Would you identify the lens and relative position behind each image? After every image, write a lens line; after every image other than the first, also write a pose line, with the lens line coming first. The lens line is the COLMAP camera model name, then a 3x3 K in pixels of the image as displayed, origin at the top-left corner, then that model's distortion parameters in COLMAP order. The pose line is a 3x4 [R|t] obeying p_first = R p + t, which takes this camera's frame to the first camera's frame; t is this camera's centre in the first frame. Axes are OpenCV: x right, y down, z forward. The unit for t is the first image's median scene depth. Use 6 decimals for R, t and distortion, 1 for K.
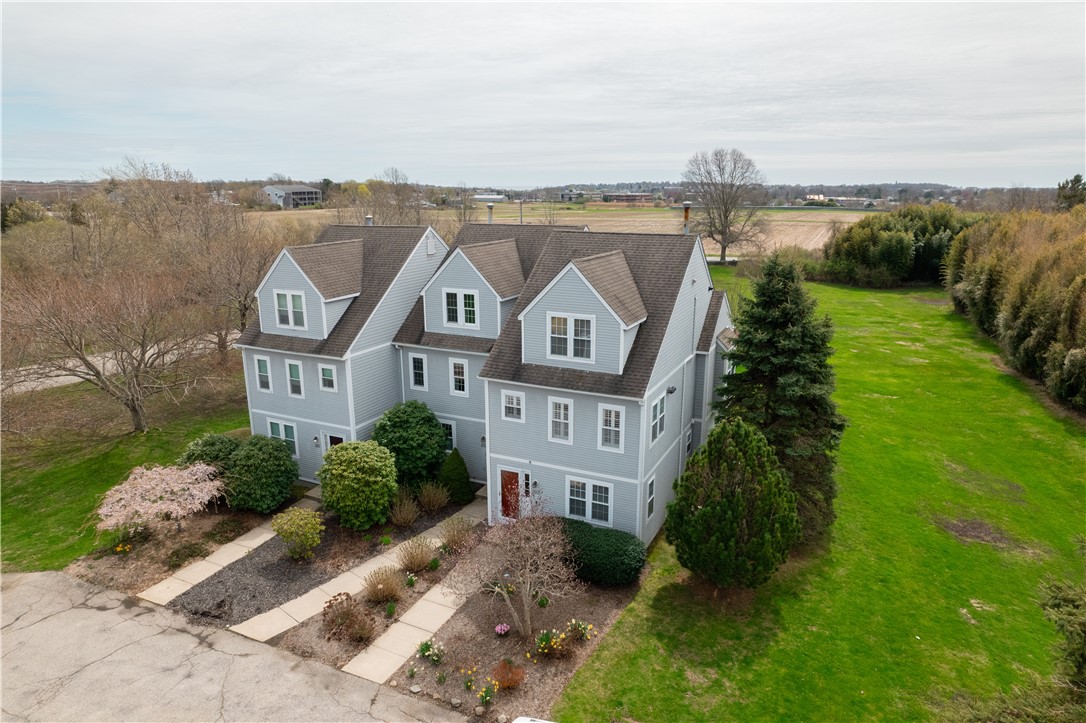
lens RADIAL K [[707.4, 0, 547.9], [0, 707.4, 361.1], [0, 0, 1]] dist [-0.051462, 0.016929]
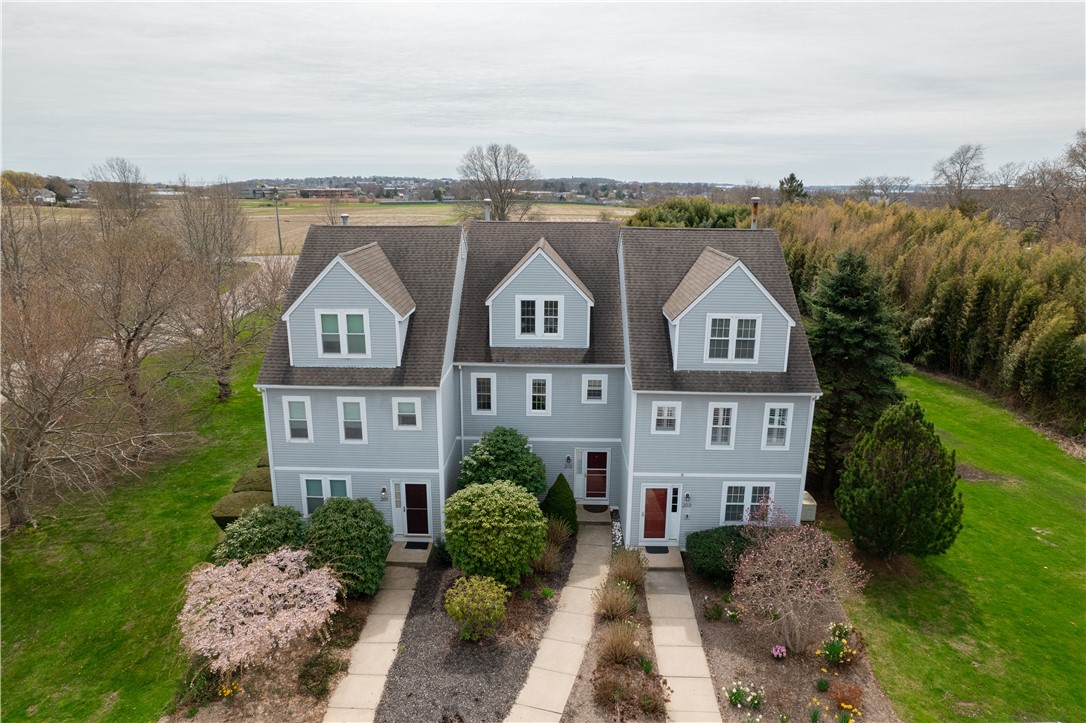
lens RADIAL K [[707.4, 0, 546.6], [0, 707.4, 361.8], [0, 0, 1]] dist [-0.051462, 0.016929]
pose [[0.908577, -0.095974, 0.406543, -0.483453], [0.092830, 0.995302, 0.027499, -0.042730], [-0.407272, 0.012754, 0.913218, 0.186563]]
